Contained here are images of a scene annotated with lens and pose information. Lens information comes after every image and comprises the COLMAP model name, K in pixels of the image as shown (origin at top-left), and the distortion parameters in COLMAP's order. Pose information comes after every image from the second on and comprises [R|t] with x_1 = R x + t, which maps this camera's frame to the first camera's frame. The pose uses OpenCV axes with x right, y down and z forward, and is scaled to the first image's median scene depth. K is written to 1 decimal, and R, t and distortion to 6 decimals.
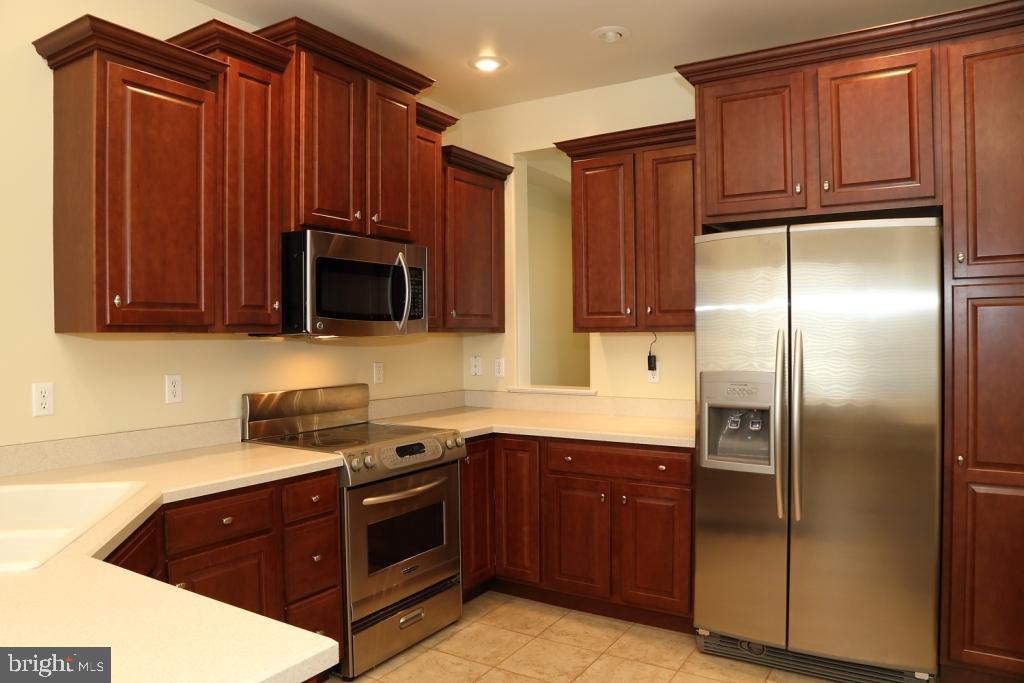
lens RADIAL K [[714.5, 0, 500.8], [0, 714.5, 341.4], [0, 0, 1]] dist [-0.106817, 0.041525]
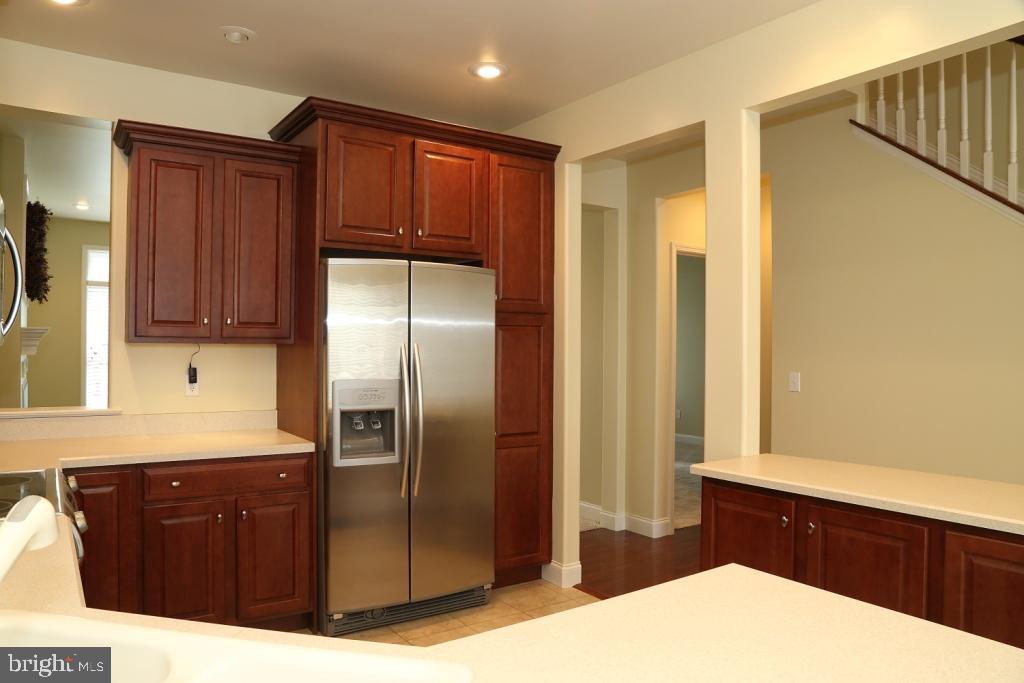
lens RADIAL K [[714.5, 0, 504.3], [0, 714.5, 343.8], [0, 0, 1]] dist [-0.106817, 0.041525]
pose [[0.390994, 0.020914, 0.920155, -0.638690], [-0.001239, 0.999753, -0.022197, 0.009841], [-0.920392, 0.007539, 0.390924, 0.322860]]
